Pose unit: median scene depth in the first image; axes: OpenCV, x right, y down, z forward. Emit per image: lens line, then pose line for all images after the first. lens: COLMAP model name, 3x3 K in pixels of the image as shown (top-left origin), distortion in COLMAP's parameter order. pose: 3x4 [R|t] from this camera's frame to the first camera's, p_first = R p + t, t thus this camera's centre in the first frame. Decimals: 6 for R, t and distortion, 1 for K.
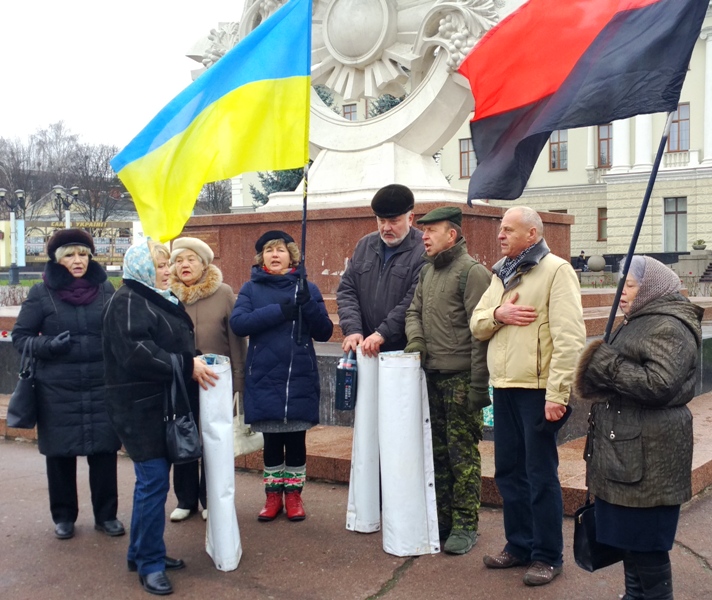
lens RADIAL K [[971.1, 0, 414.0], [0, 971.1, 325.0], [0, 0, 1]] dist [0.036147, 0.004626]
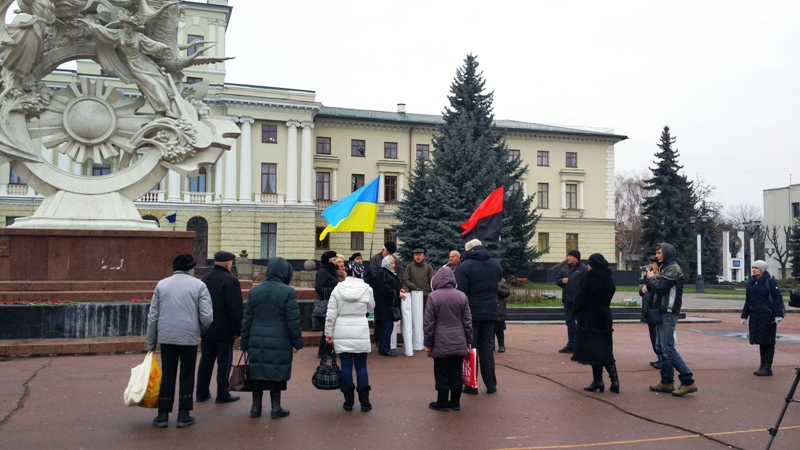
lens RADIAL K [[721.1, 0, 400.0], [0, 721.1, 225.0], [0, 0, 1]] dist [0.113731, -0.255017]
pose [[0.624511, 0.069796, 0.777891, -0.714297], [0.026276, 0.993557, -0.110241, 0.025483], [-0.780574, 0.089287, 0.618653, -0.187645]]
